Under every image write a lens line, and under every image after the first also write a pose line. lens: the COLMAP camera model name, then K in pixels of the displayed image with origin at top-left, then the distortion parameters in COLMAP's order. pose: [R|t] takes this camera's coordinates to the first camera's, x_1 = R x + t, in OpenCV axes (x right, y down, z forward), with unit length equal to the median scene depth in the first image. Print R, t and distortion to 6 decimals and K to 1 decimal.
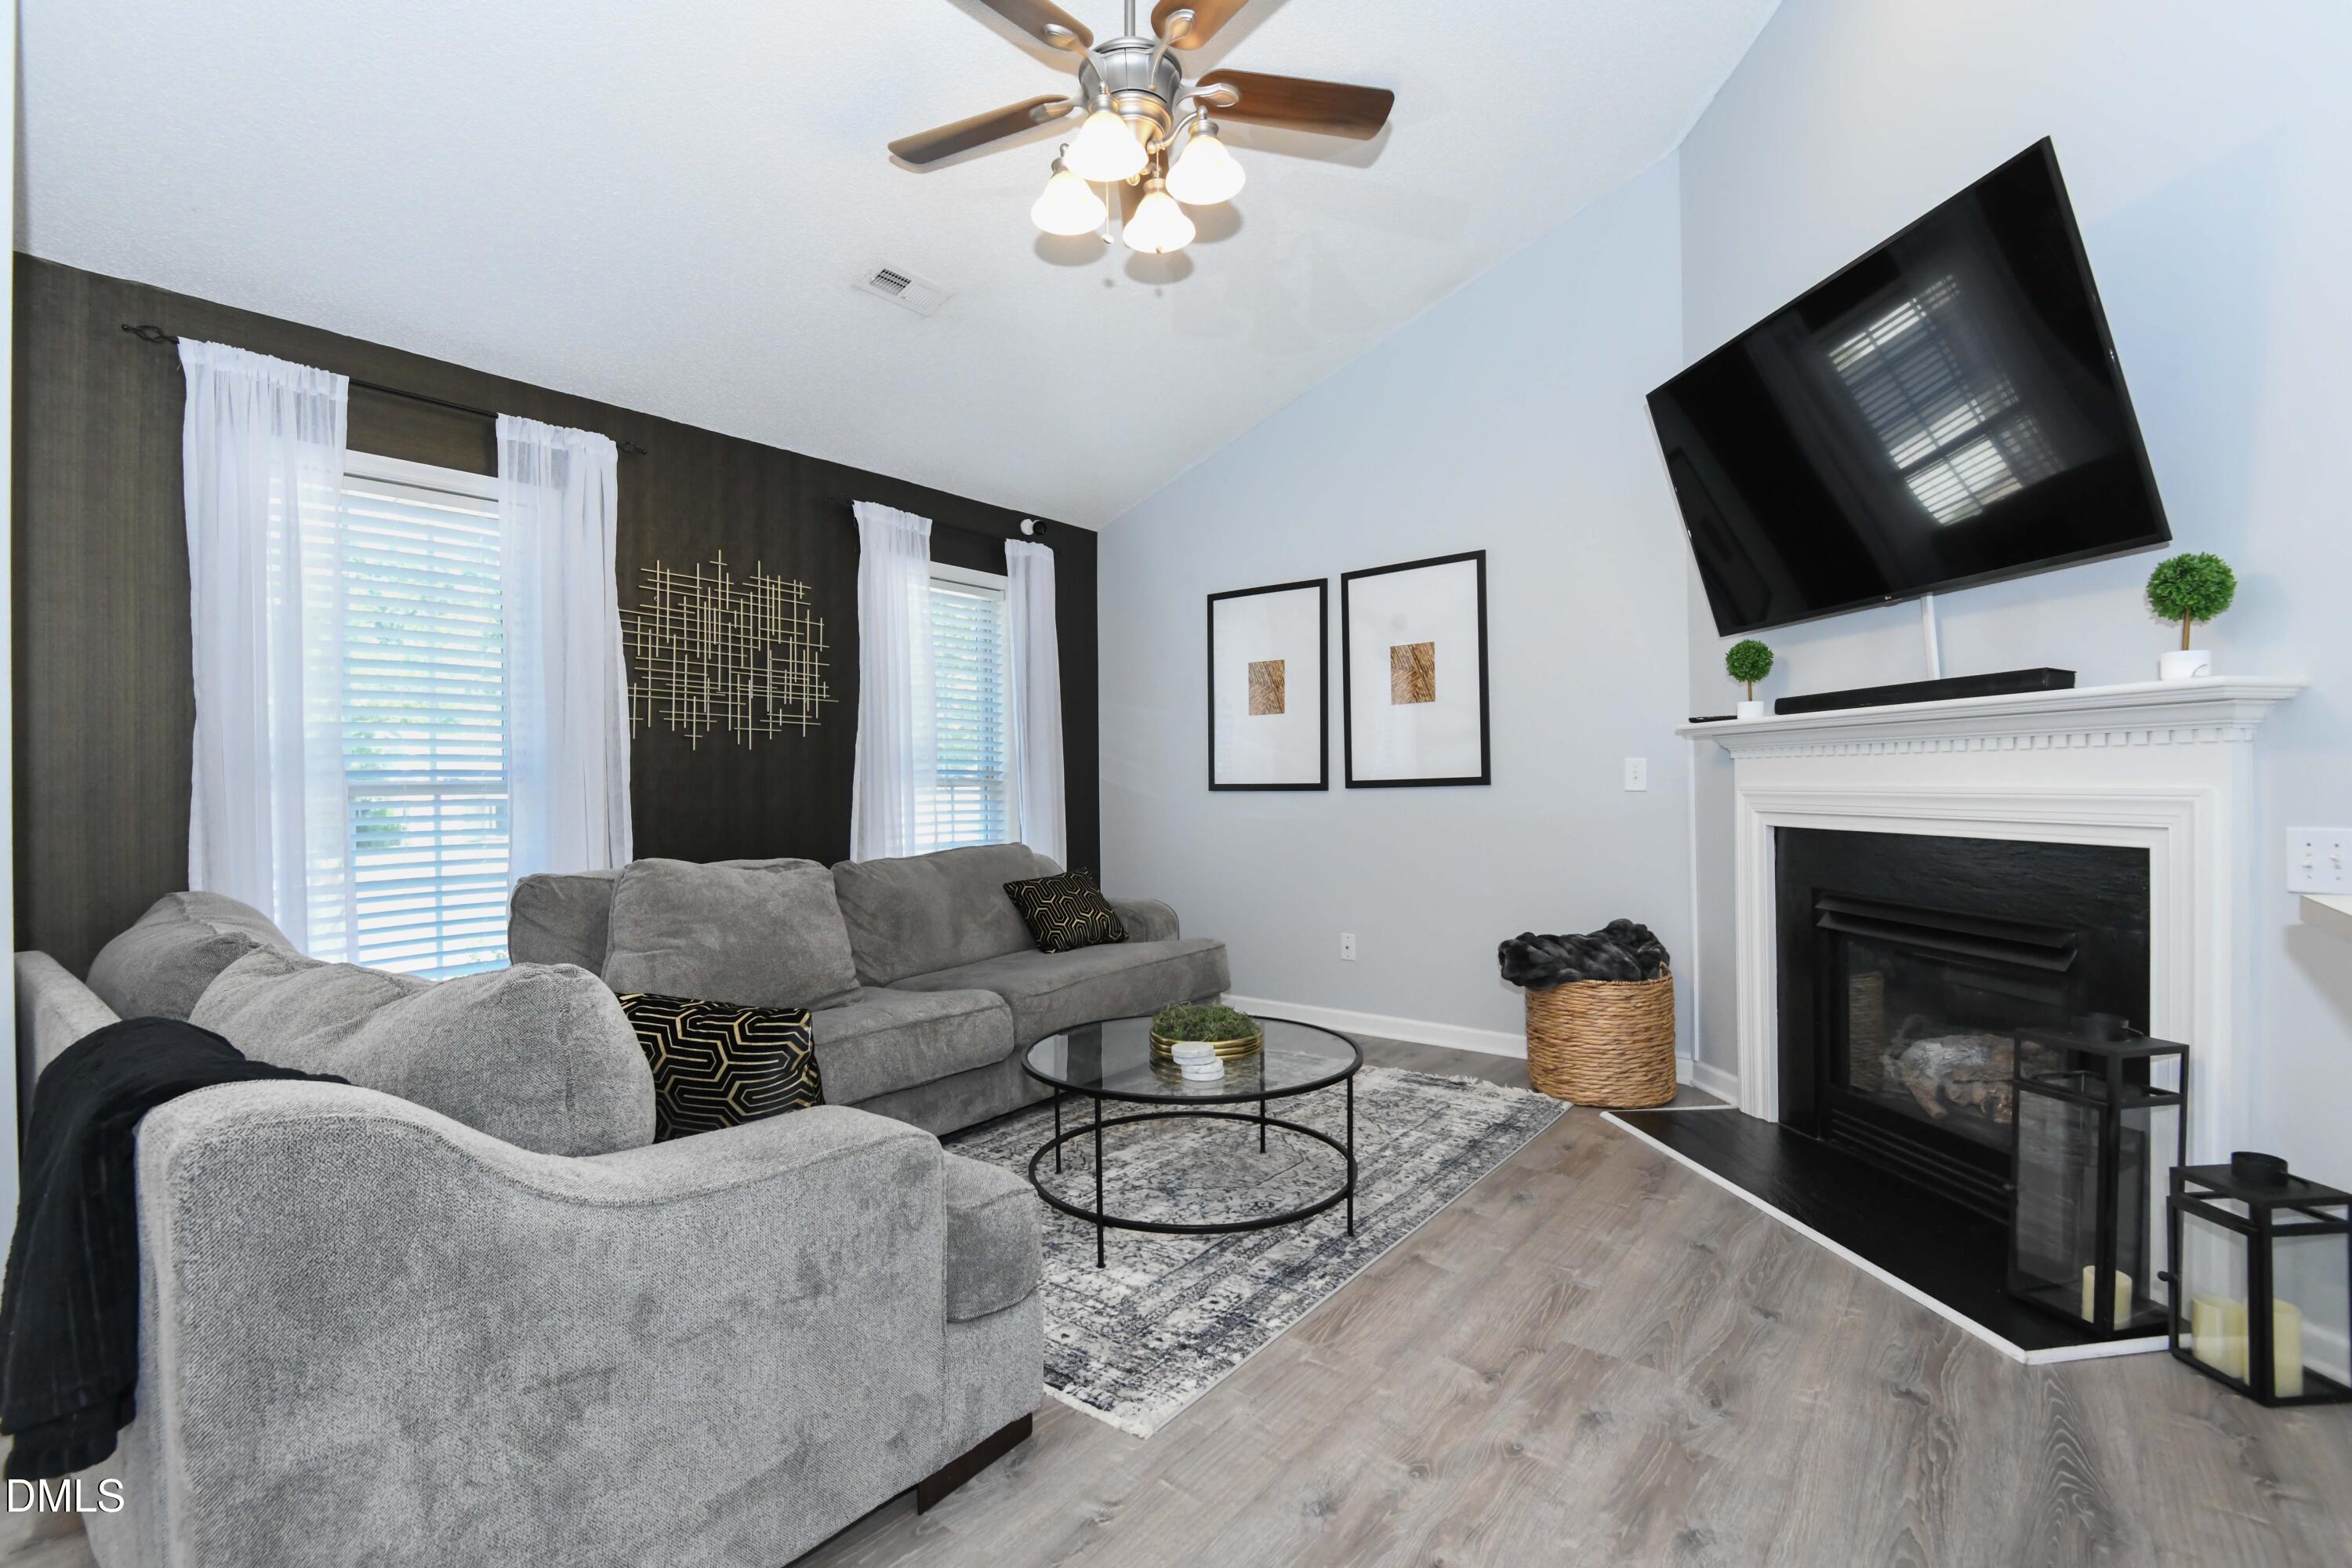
lens RADIAL K [[1083.7, 0, 1176.0], [0, 1083.7, 784.0], [0, 0, 1]] dist [0.030276, -0.036294]
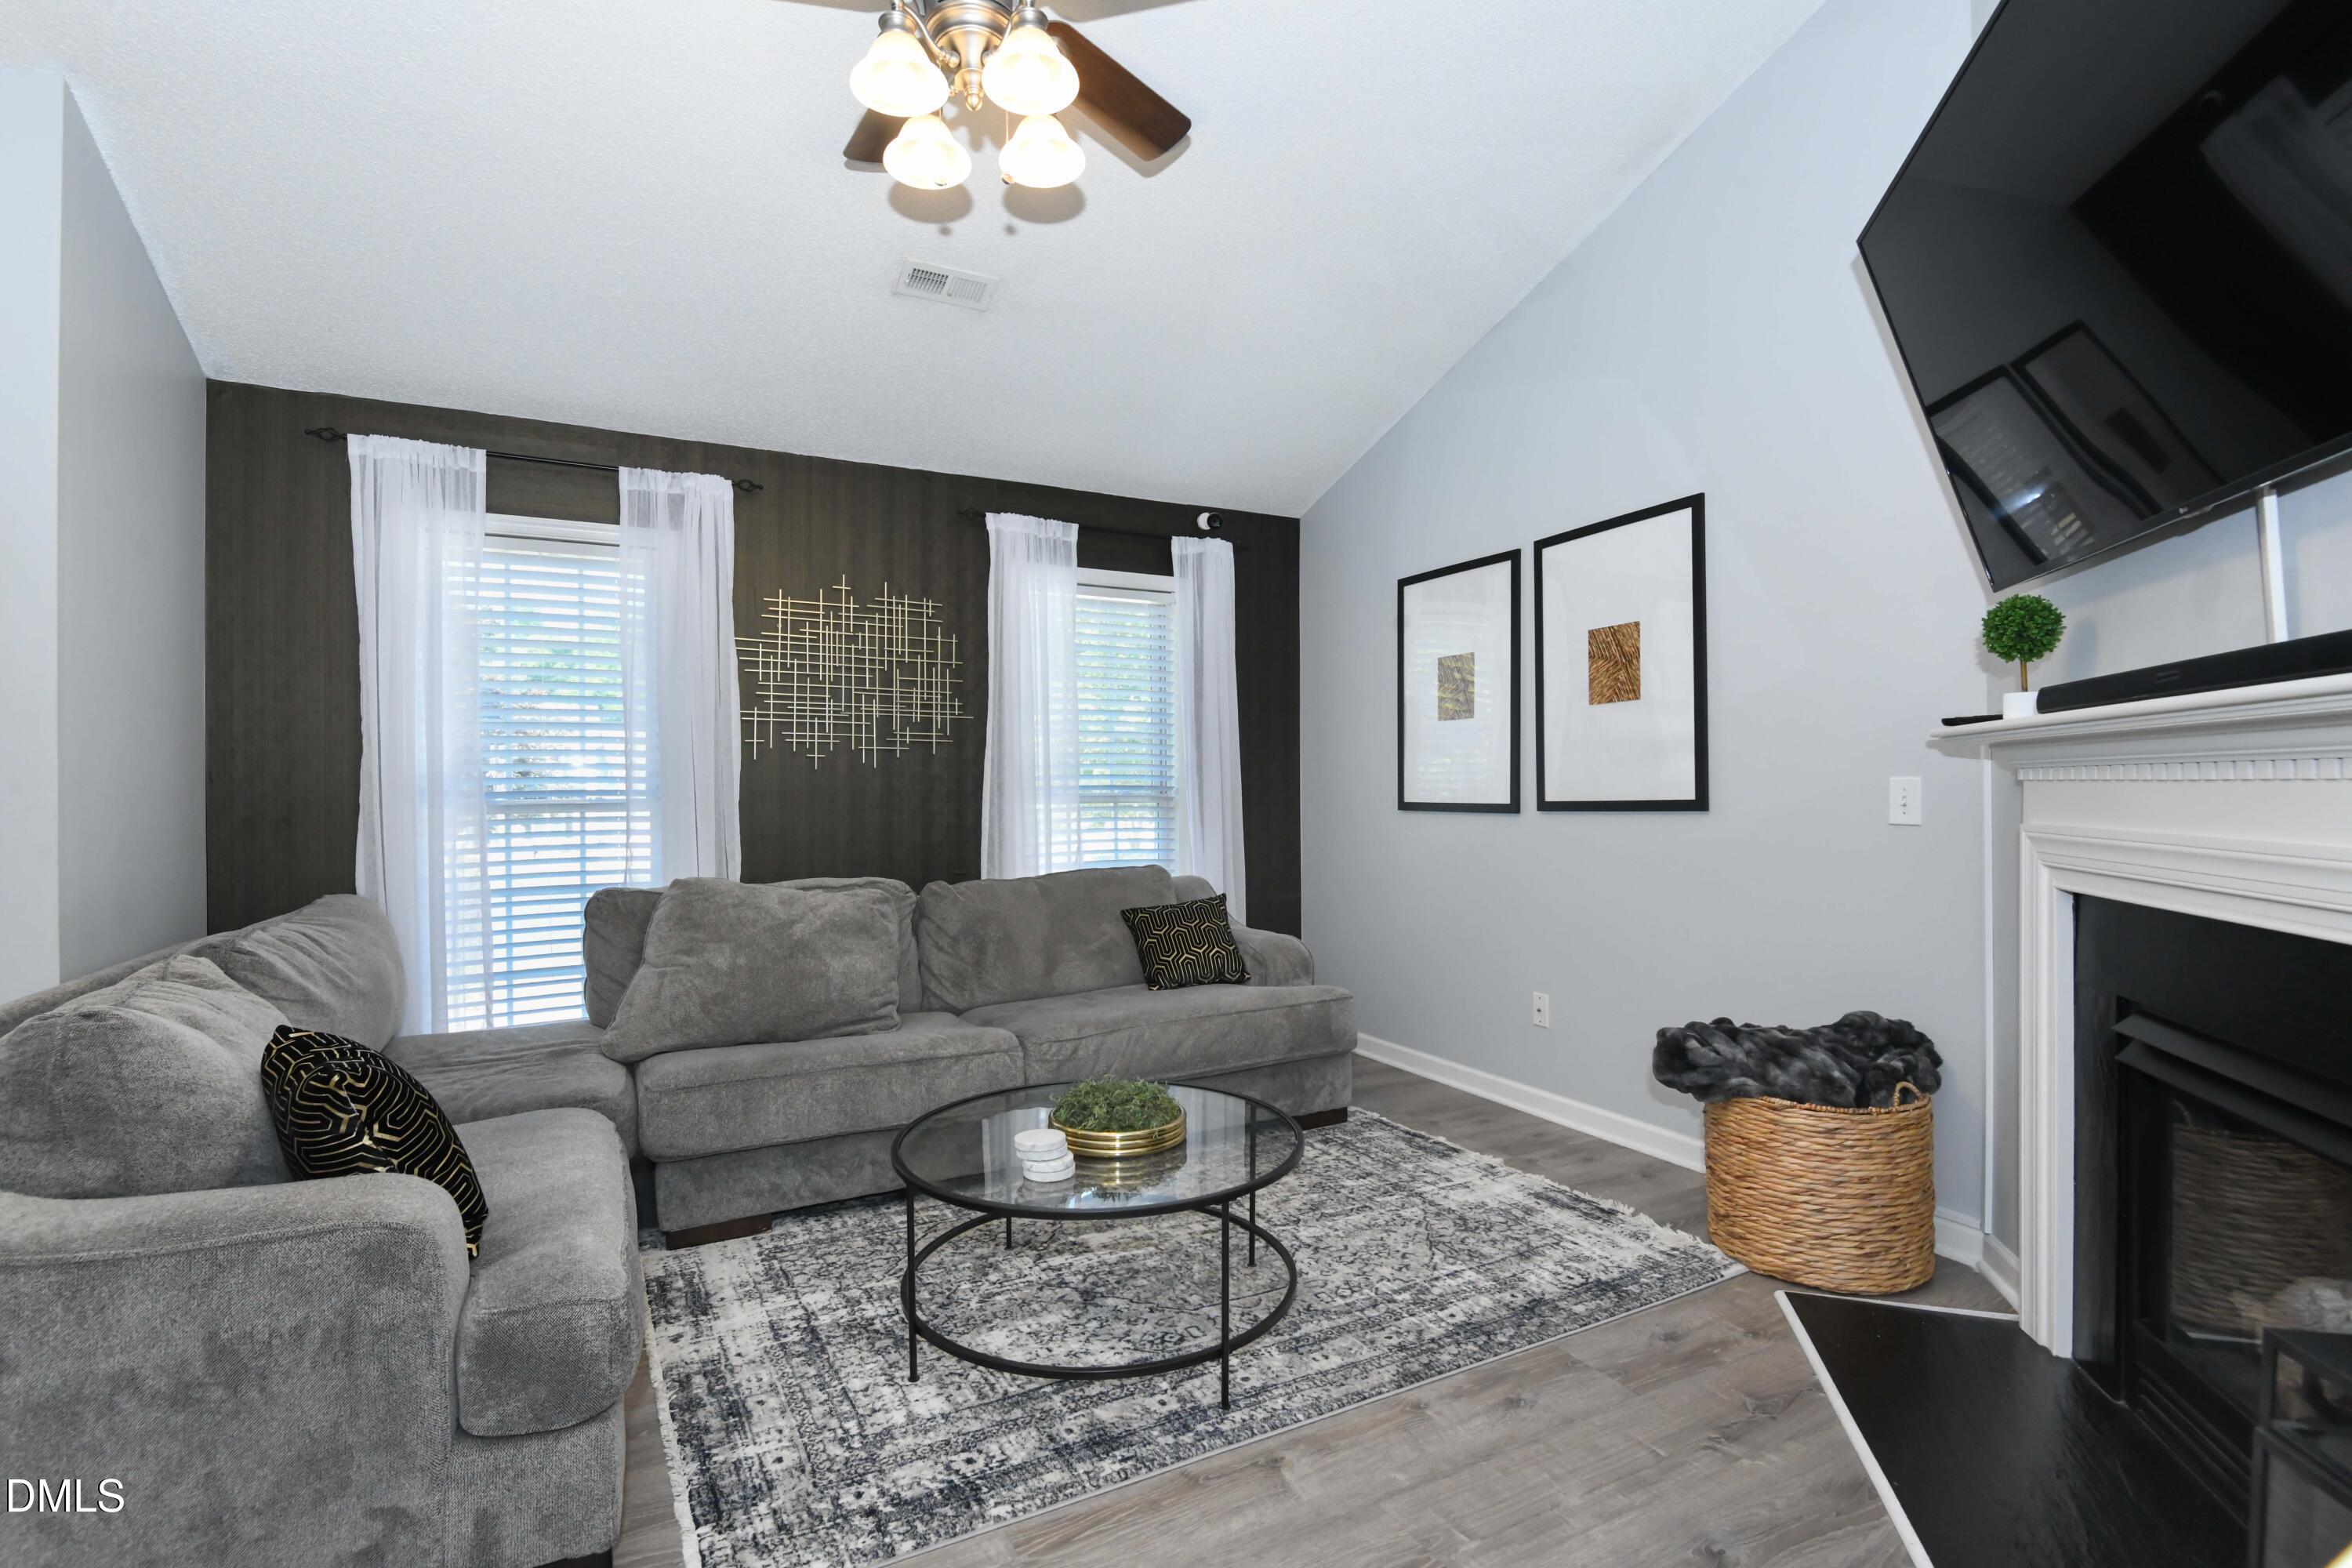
lens RADIAL K [[1096.2, 0, 1167.4], [0, 1096.2, 792.3], [0, 0, 1]] dist [0.019243, -0.023377]
pose [[0.908749, 0.006252, -0.417297, 0.303205], [-0.003350, 0.999965, 0.007686, -0.018435], [0.417330, -0.005587, 0.908738, 0.188322]]
